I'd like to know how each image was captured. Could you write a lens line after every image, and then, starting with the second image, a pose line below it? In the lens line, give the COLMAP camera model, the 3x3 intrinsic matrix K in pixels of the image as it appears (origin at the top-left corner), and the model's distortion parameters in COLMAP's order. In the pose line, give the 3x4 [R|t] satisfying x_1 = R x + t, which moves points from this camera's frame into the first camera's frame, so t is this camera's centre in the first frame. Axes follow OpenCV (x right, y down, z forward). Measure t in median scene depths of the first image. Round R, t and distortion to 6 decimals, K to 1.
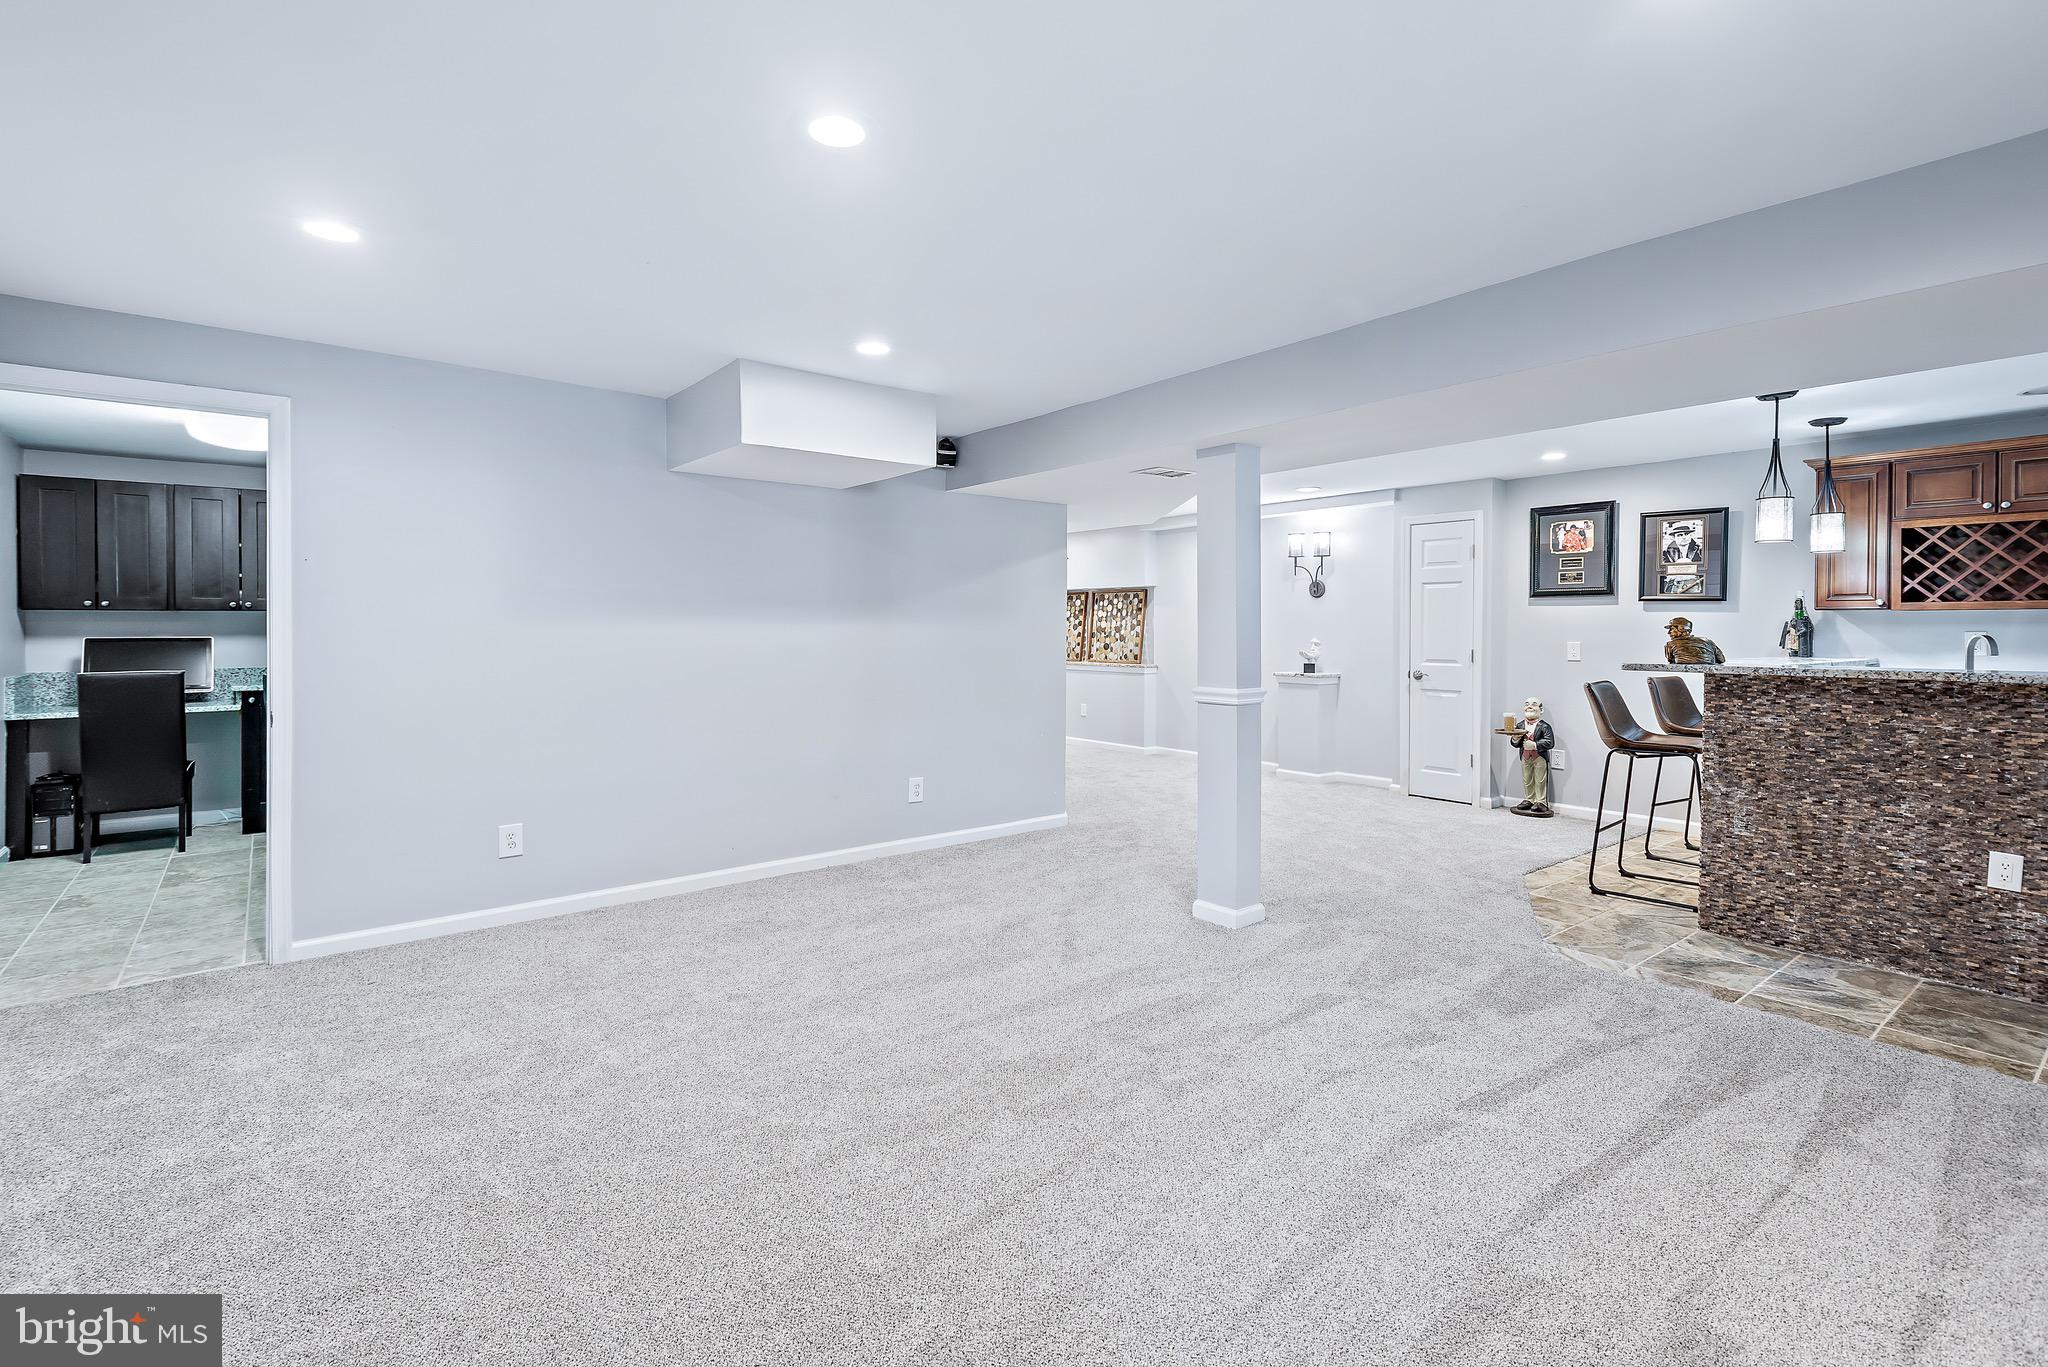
lens RADIAL K [[940.9, 0, 1007.8], [0, 940.9, 637.0], [0, 0, 1]] dist [0.021869, -0.007280]
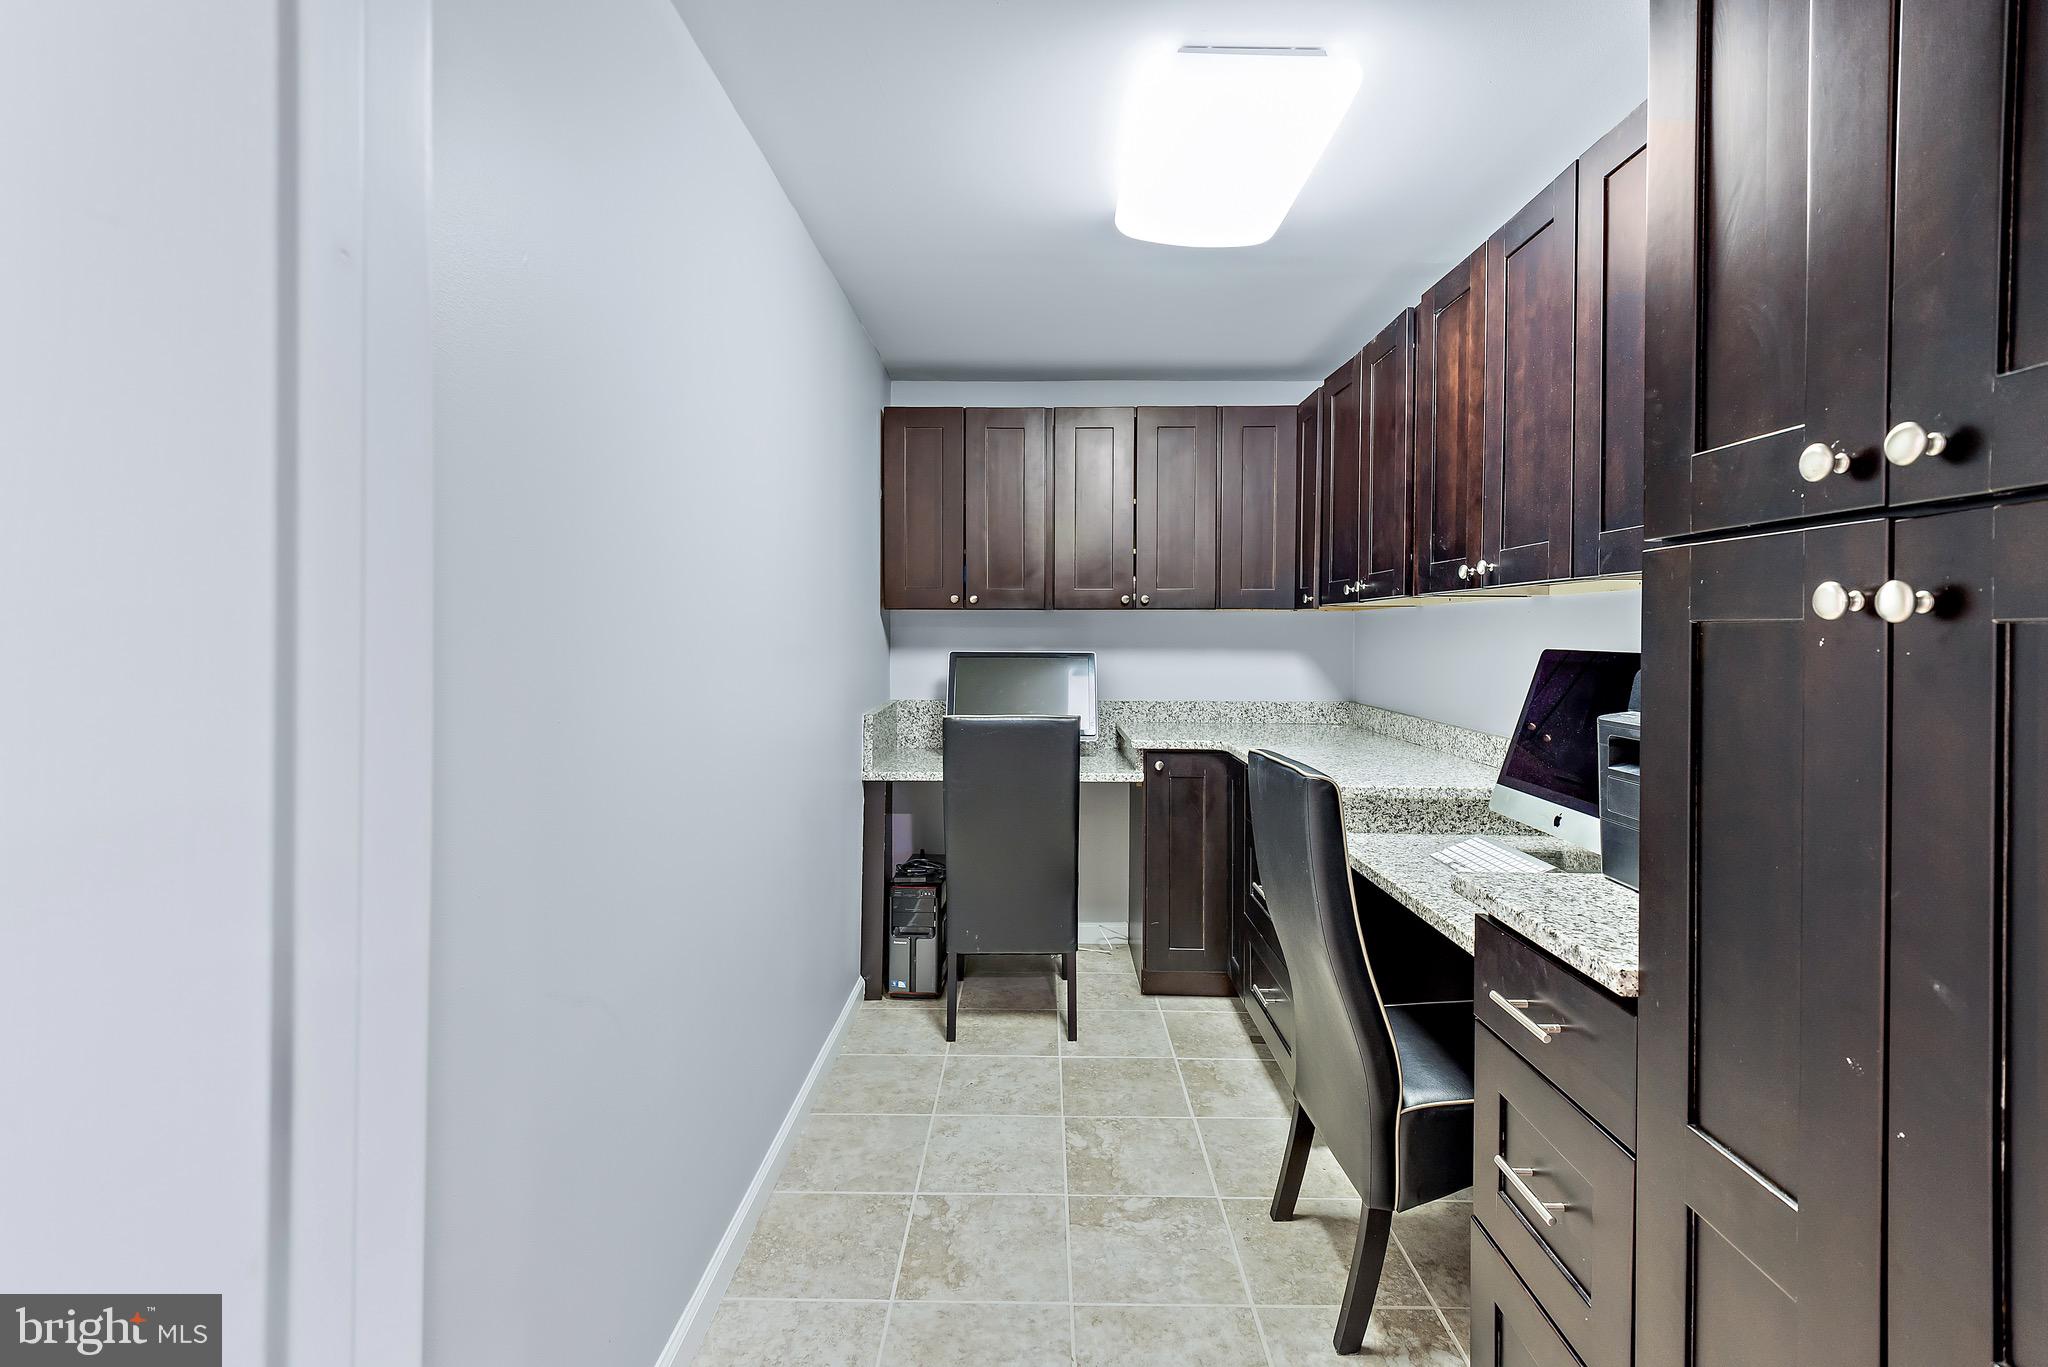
lens RADIAL K [[940.9, 0, 1028.2], [0, 940.9, 632.4], [0, 0, 1]] dist [0.021869, -0.007280]
pose [[0.776813, 0.009135, -0.629665, -0.519134], [-0.010403, 0.999944, 0.001673, -0.014347], [0.629646, 0.005251, 0.776865, 0.531367]]
